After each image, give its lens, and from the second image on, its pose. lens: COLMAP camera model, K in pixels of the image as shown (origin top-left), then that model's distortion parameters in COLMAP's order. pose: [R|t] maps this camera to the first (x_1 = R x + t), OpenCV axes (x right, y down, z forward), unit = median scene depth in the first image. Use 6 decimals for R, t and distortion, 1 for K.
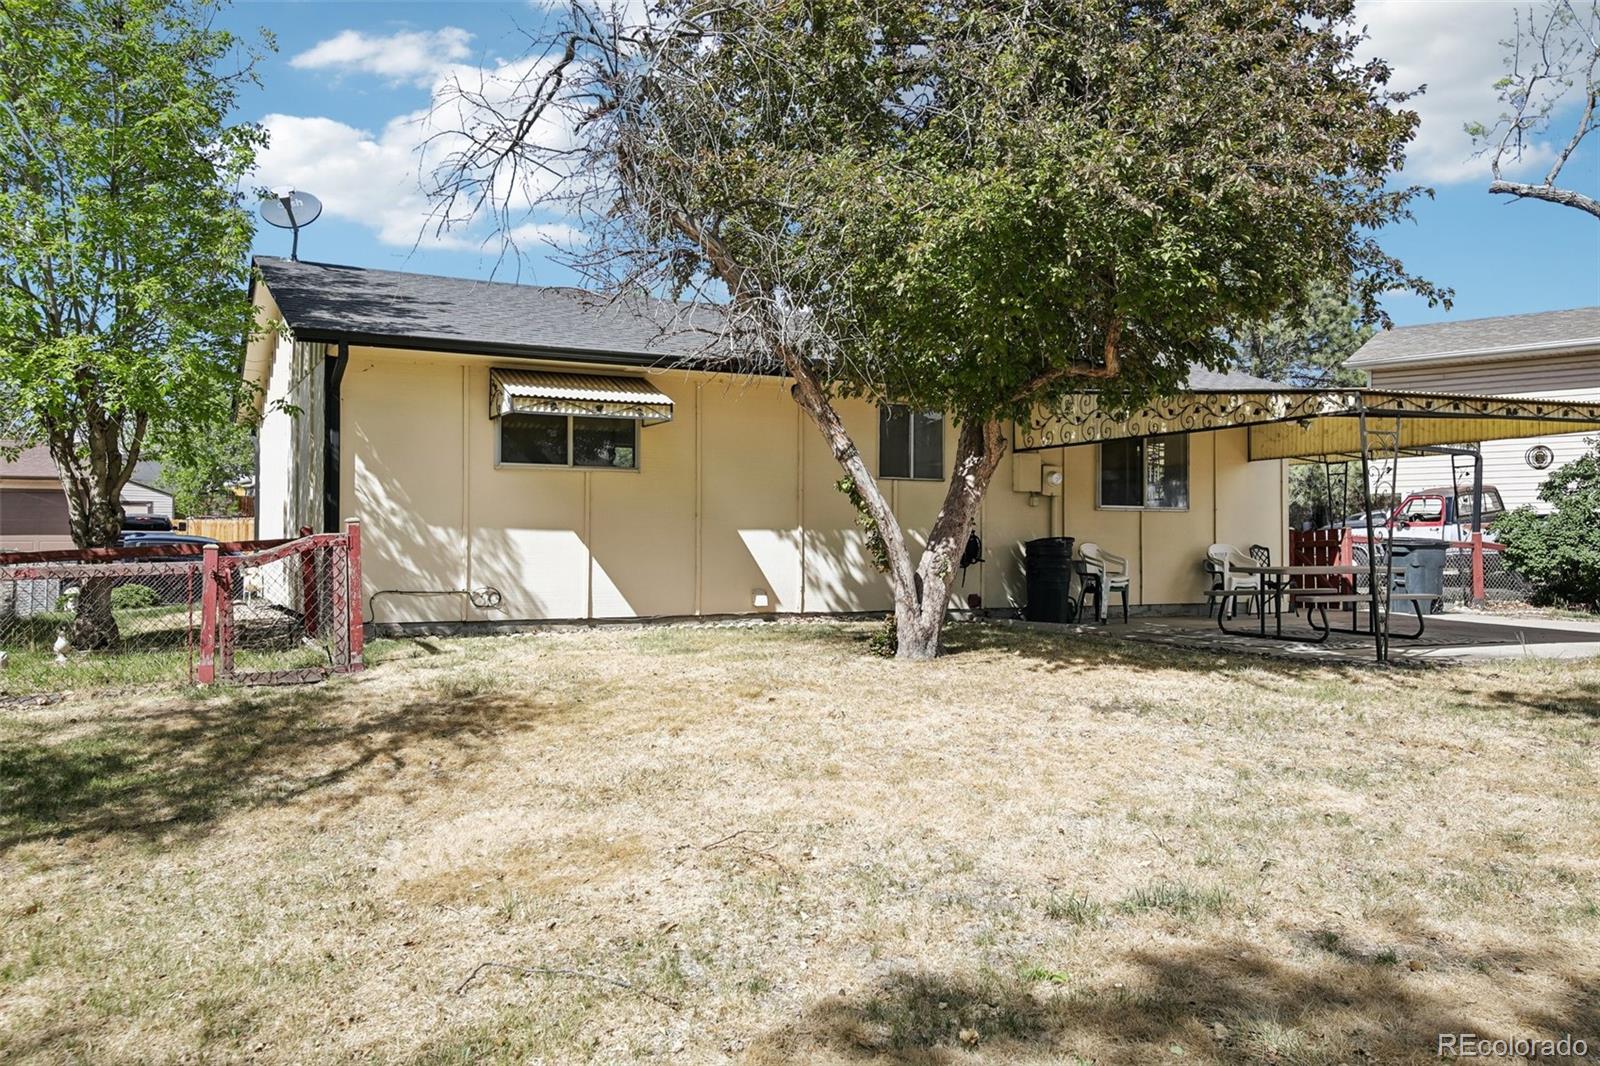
lens RADIAL K [[1328.3, 0, 801.1], [0, 1328.3, 518.8], [0, 0, 1]] dist [0.112332, 0.041079]
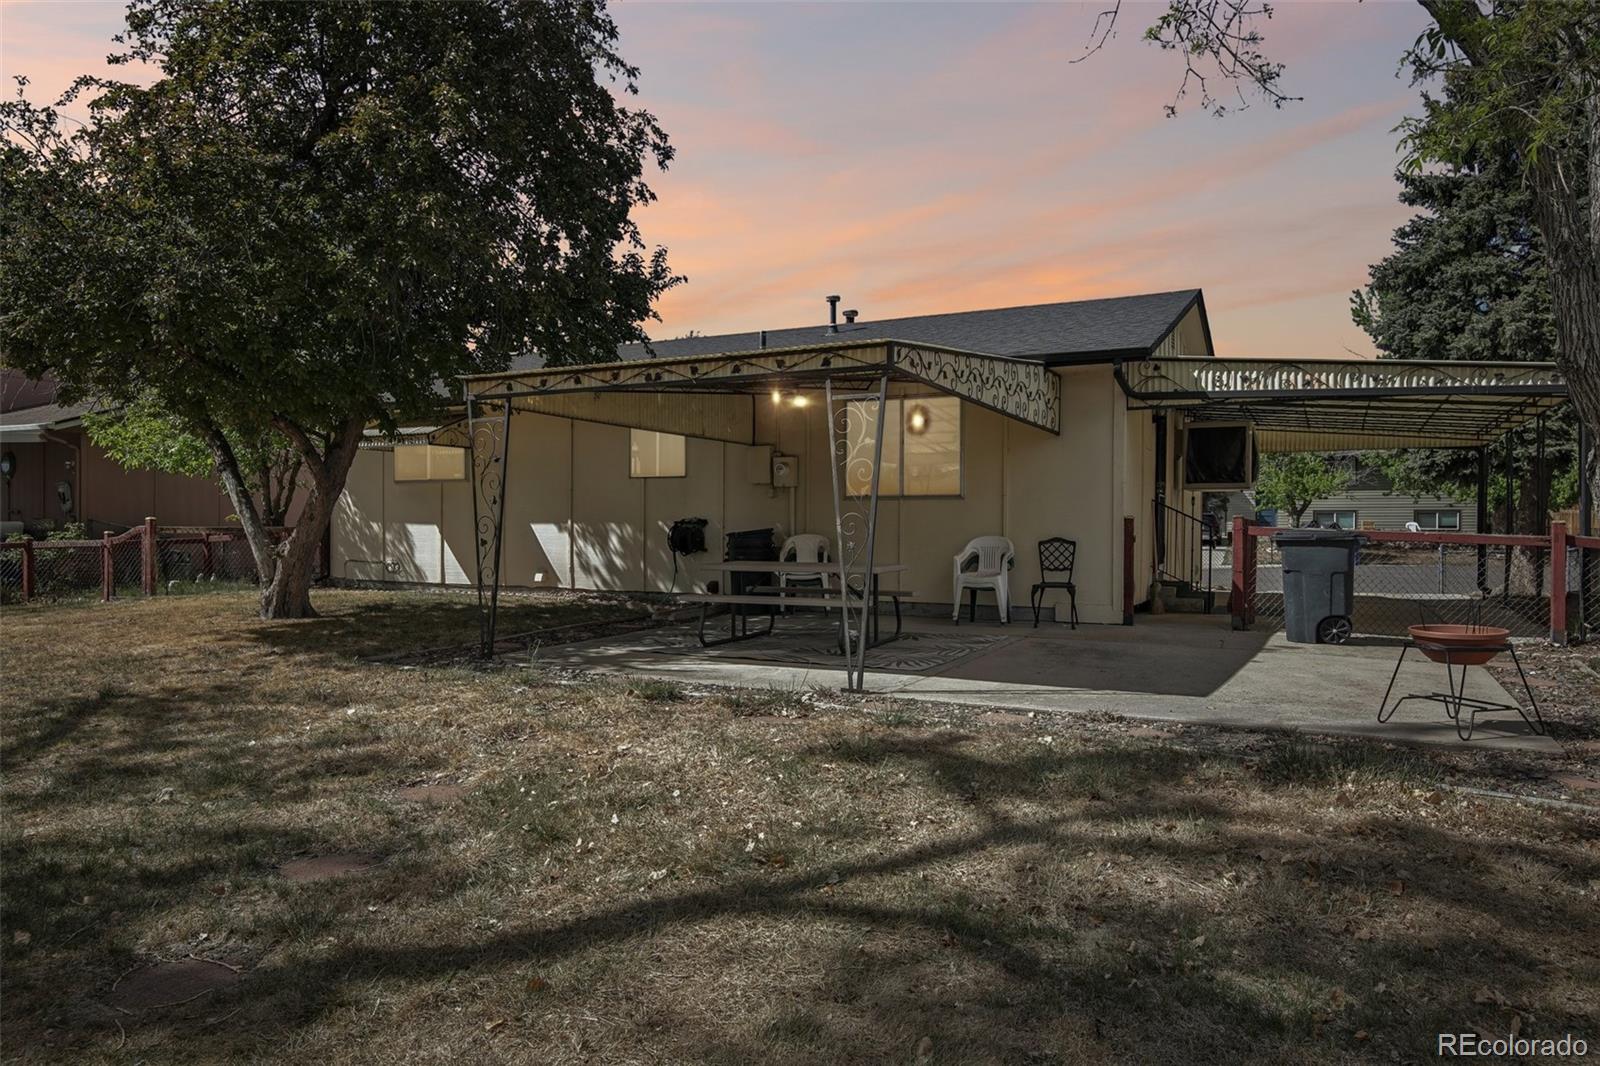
lens RADIAL K [[1063.8, 0, 790.2], [0, 1063.8, 519.9], [0, 0, 1]] dist [0.024277, 0.001668]
pose [[0.565477, -0.005911, -0.824743, 1.020849], [0.011769, 0.999930, 0.000903, 0.007604], [0.824680, -0.010217, 0.565507, 0.659306]]
